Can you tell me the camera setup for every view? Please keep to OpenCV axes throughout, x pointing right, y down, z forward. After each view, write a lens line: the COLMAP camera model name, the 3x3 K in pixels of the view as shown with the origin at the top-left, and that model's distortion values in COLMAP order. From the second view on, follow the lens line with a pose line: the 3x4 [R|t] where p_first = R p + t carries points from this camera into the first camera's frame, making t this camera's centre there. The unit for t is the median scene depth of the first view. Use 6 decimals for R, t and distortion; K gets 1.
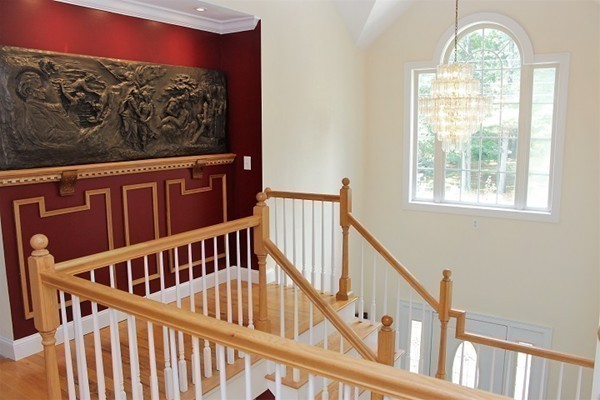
lens RADIAL K [[500.8, 0, 300.0], [0, 500.8, 200.0], [0, 0, 1]] dist [-0.164937, 0.169835]
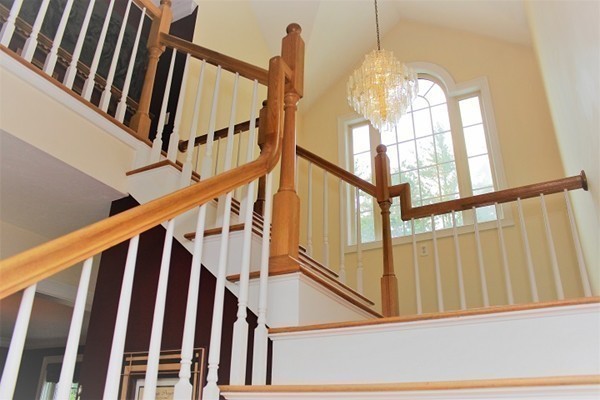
lens RADIAL K [[500.8, 0, 300.0], [0, 500.8, 200.0], [0, 0, 1]] dist [-0.164937, 0.169835]
pose [[0.995703, 0.060190, 0.070370, 0.093657], [-0.010537, 0.828643, -0.559679, 0.590361], [-0.091999, 0.556533, 0.825716, 0.320294]]
